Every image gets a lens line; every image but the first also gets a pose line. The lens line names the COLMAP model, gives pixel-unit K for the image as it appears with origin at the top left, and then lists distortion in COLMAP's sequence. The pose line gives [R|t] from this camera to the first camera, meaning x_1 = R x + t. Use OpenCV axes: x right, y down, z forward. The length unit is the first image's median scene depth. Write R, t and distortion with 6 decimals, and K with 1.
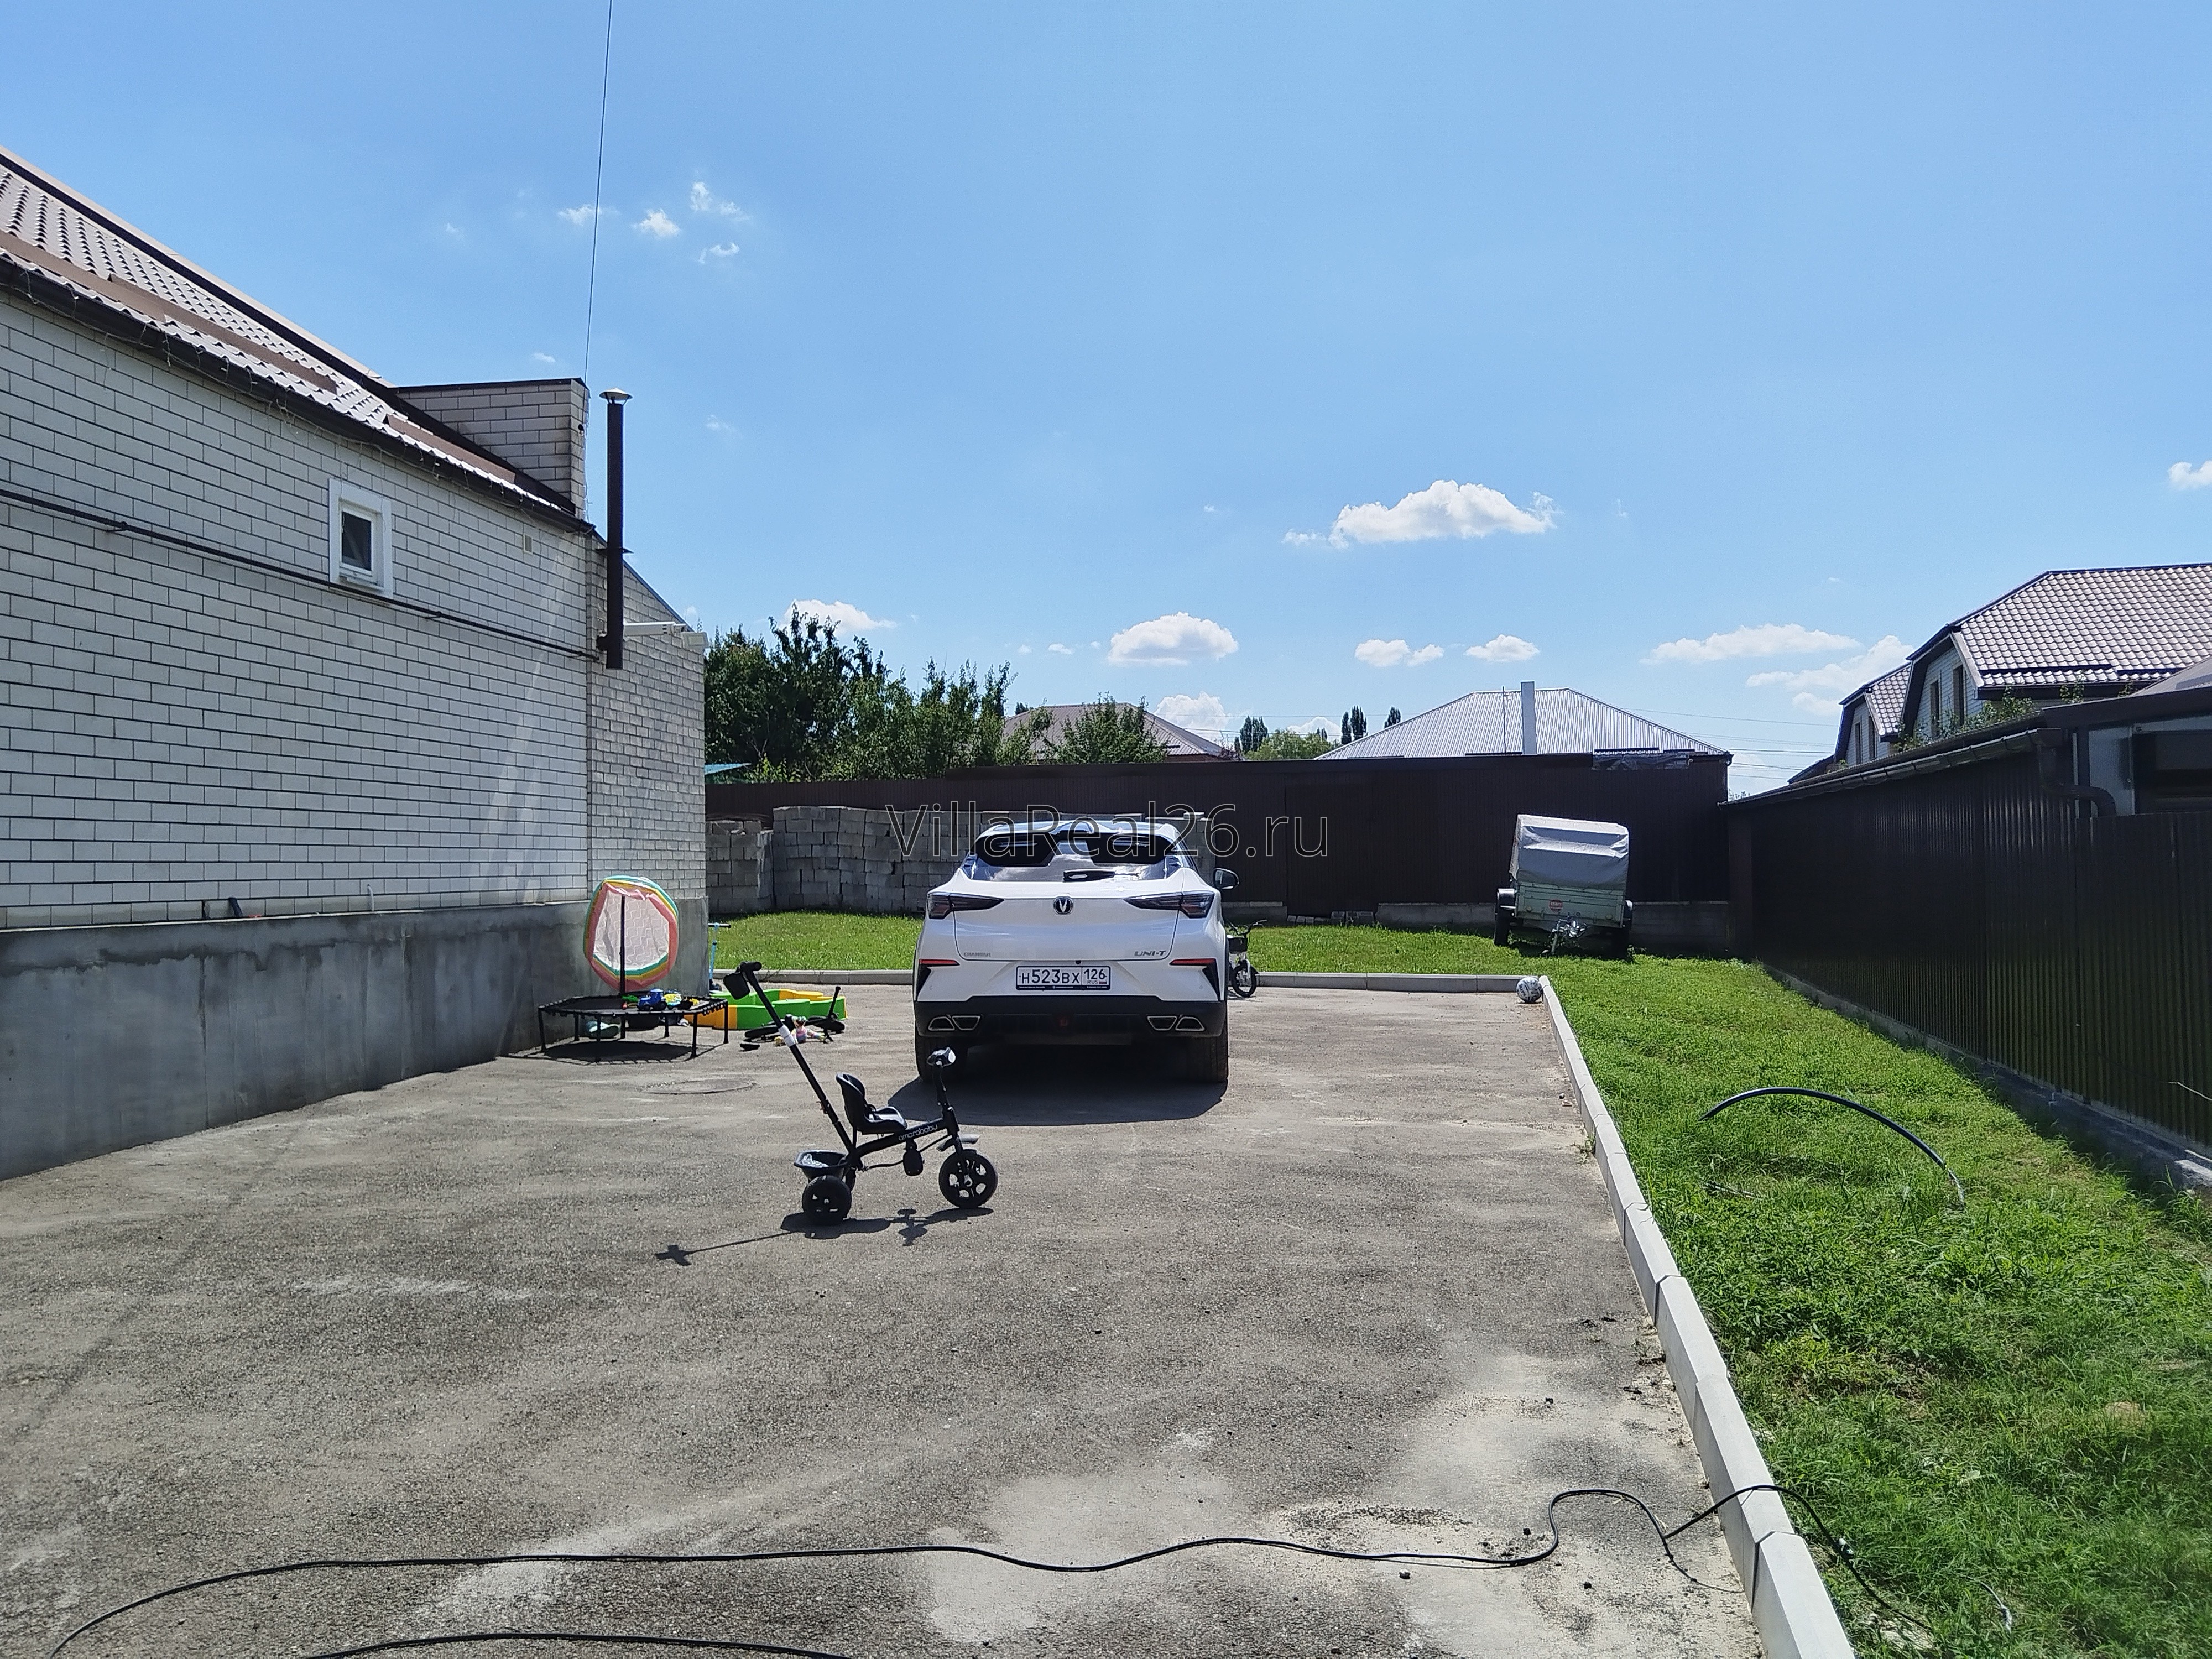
lens RADIAL K [[1694.9, 0, 1053.8], [0, 1694.9, 817.4], [0, 0, 1]] dist [-0.009453, 0.004797]
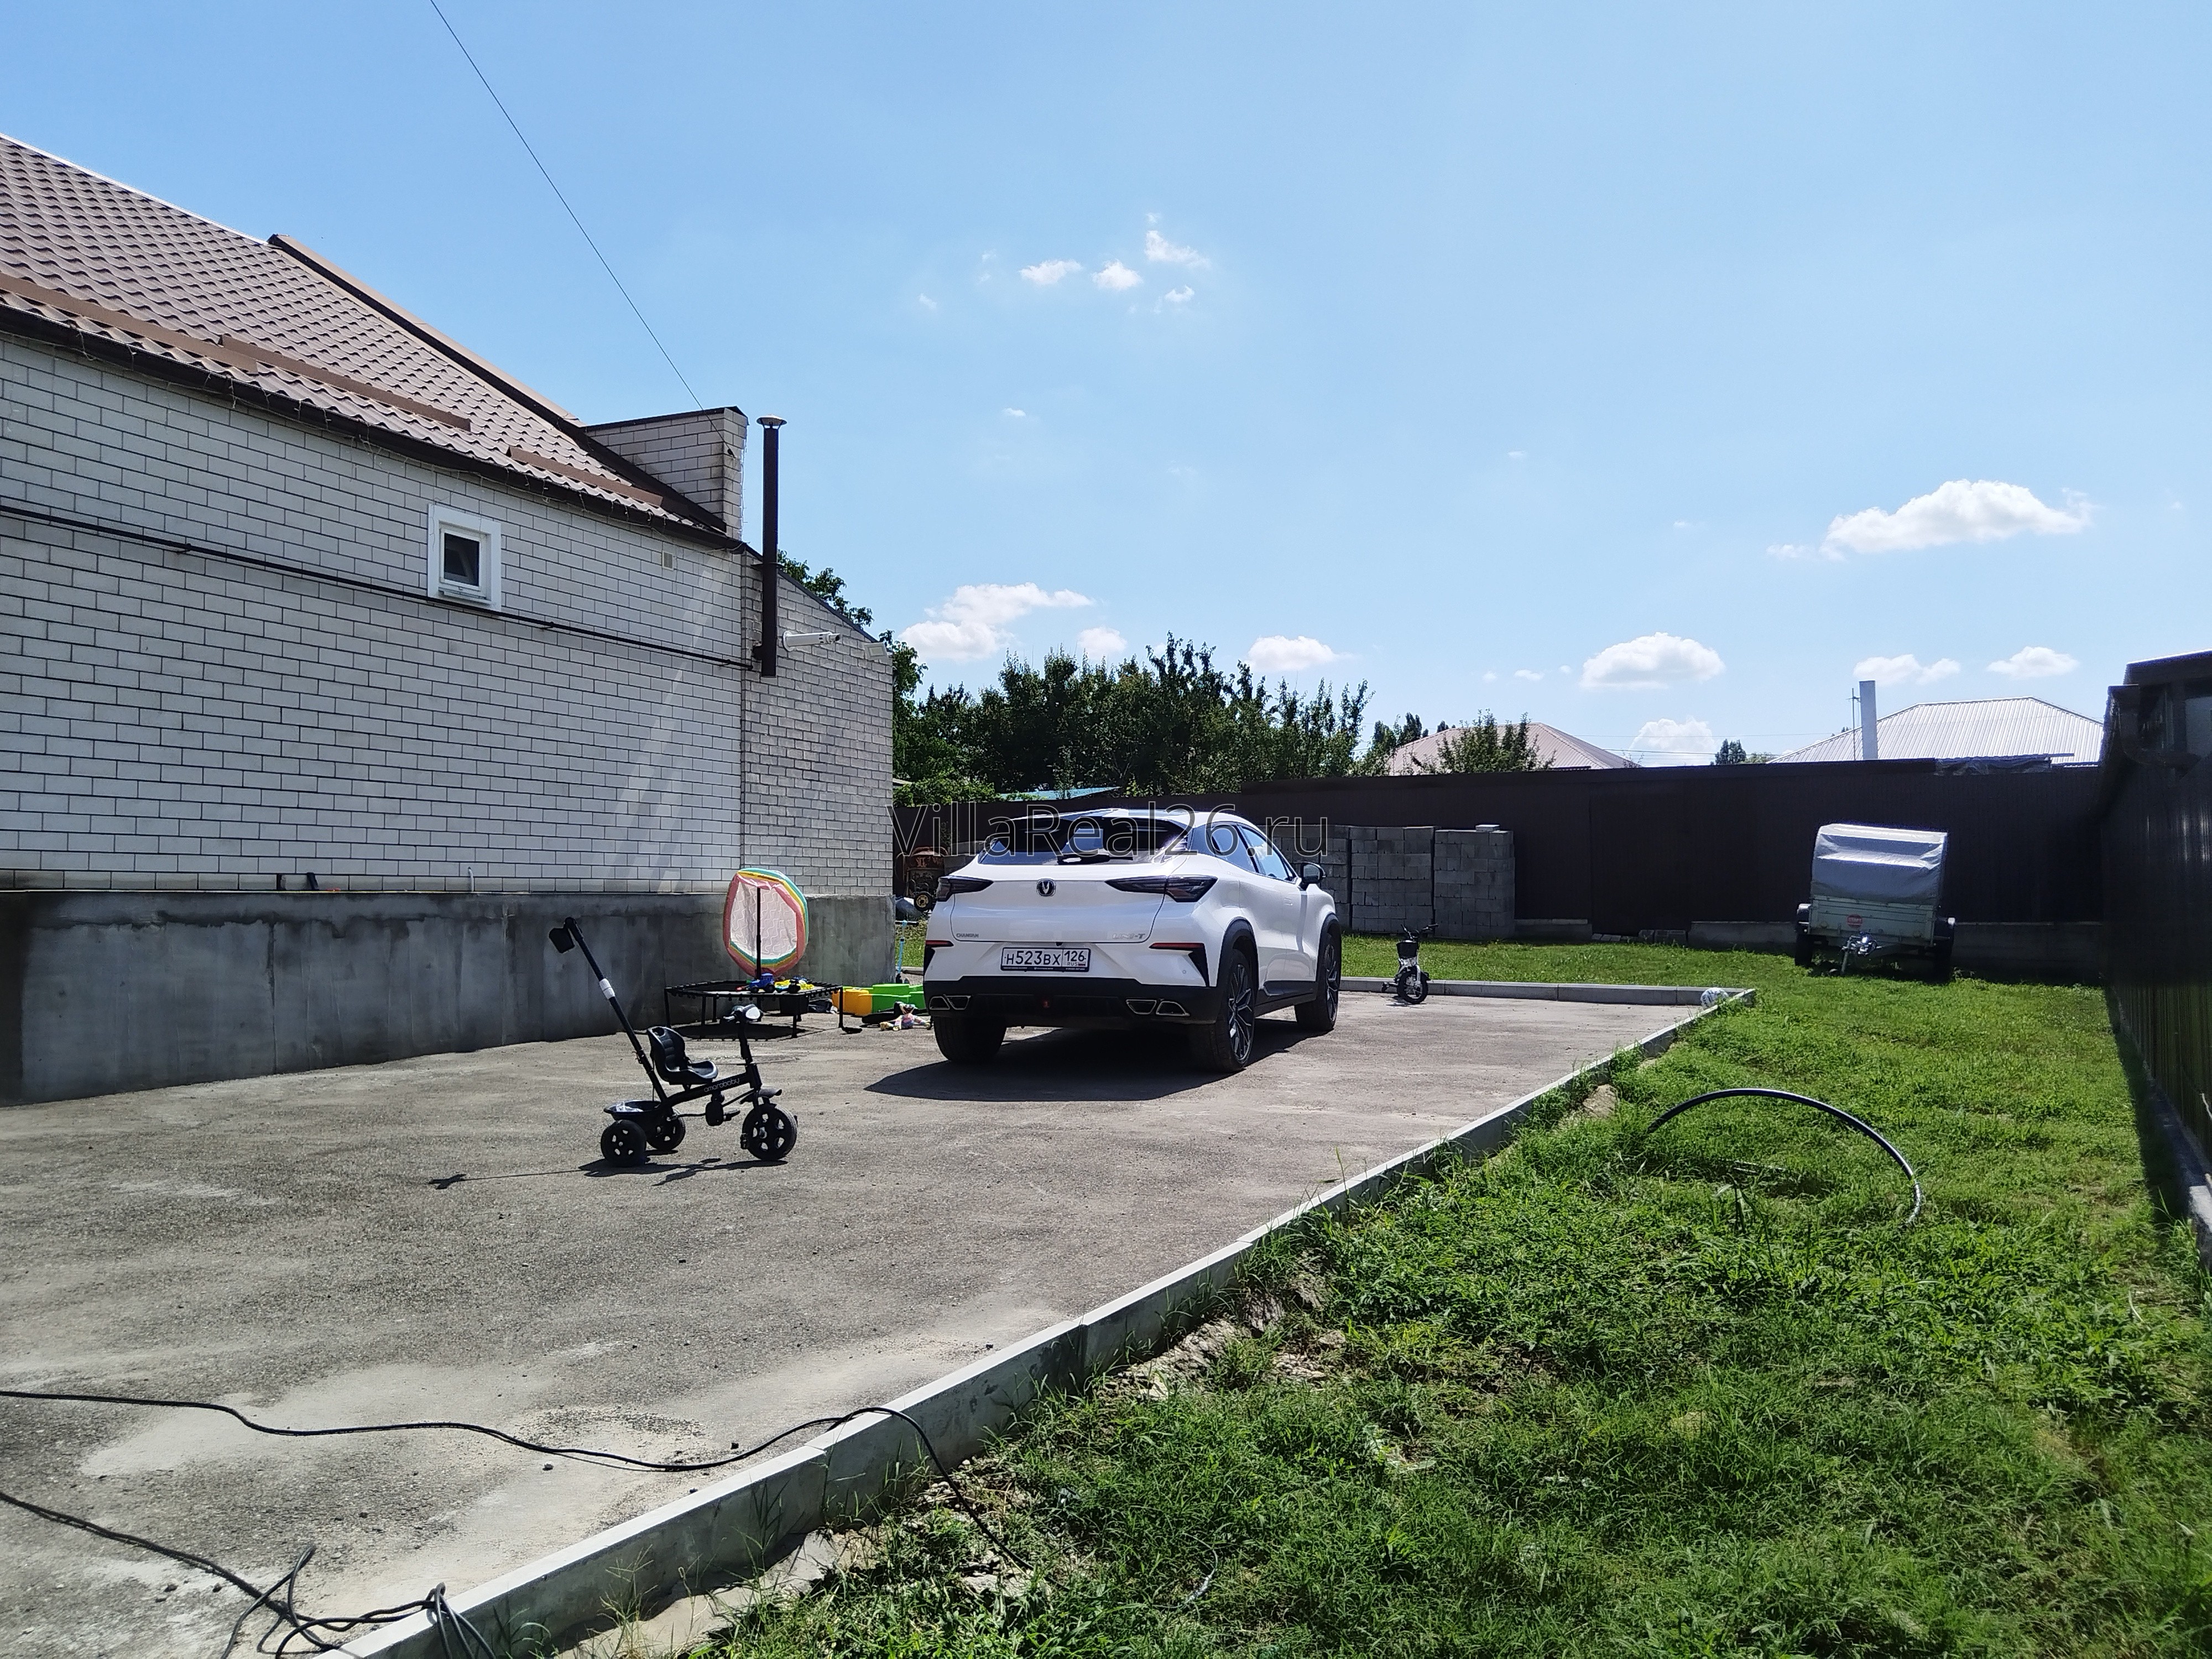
lens RADIAL K [[1685.6, 0, 1109.0], [0, 1685.6, 824.5], [0, 0, 1]] dist [-0.002538, -0.003275]
pose [[0.966184, -0.004005, -0.257823, 0.290575], [-0.000133, 0.999872, -0.016029, 0.029637], [0.257854, 0.015521, 0.966059, 0.040167]]
